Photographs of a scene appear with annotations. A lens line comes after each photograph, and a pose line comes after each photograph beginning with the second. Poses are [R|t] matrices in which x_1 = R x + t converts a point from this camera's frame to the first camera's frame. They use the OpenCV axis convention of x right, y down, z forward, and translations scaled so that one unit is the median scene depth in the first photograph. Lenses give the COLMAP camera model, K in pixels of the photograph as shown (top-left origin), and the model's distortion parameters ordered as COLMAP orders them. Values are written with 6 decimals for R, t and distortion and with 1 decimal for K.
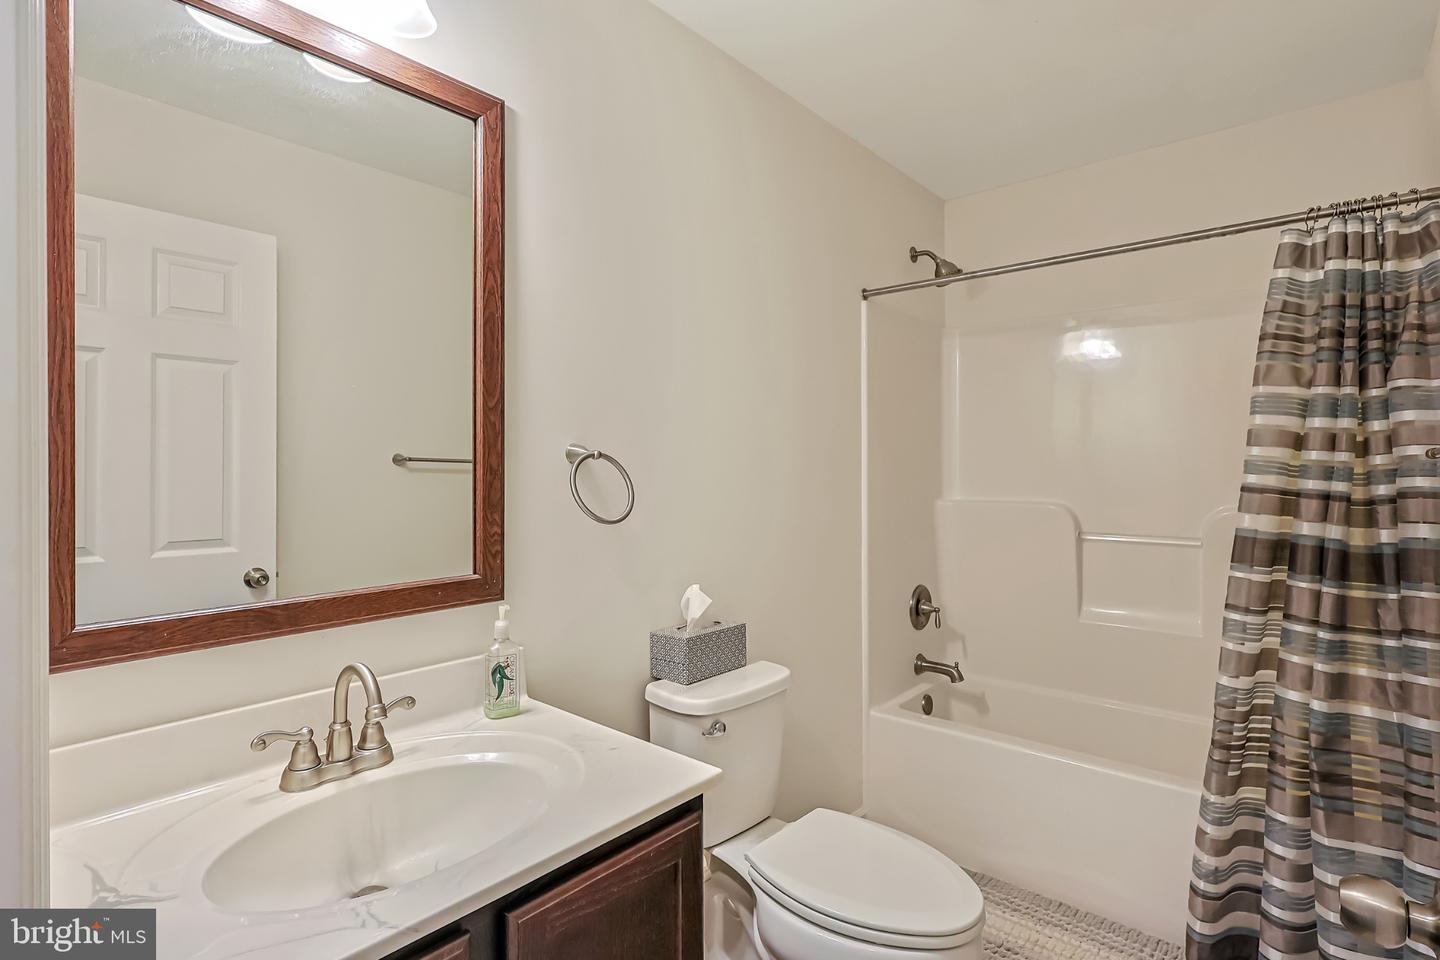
lens RADIAL K [[706.3, 0, 723.4], [0, 706.3, 474.5], [0, 0, 1]] dist [-0.002193, -0.000029]
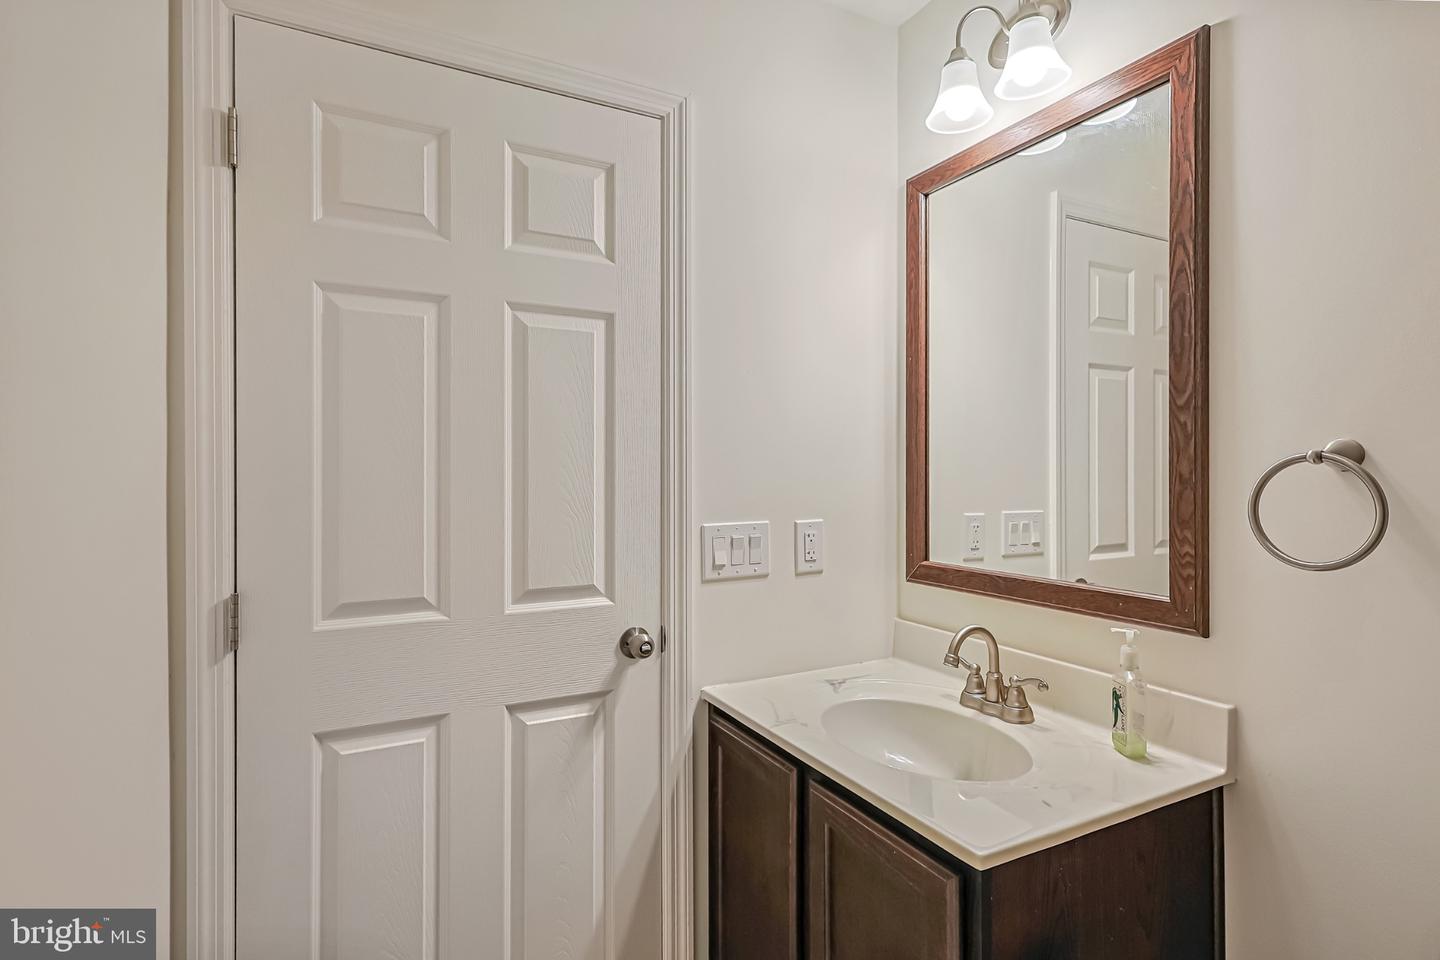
lens RADIAL K [[706.3, 0, 723.4], [0, 706.3, 474.5], [0, 0, 1]] dist [-0.002193, -0.000029]
pose [[-0.353455, 0.007876, -0.935418, 0.988010], [-0.003718, 0.999945, 0.009824, -0.026400], [0.935444, 0.006950, -0.353406, 1.168701]]
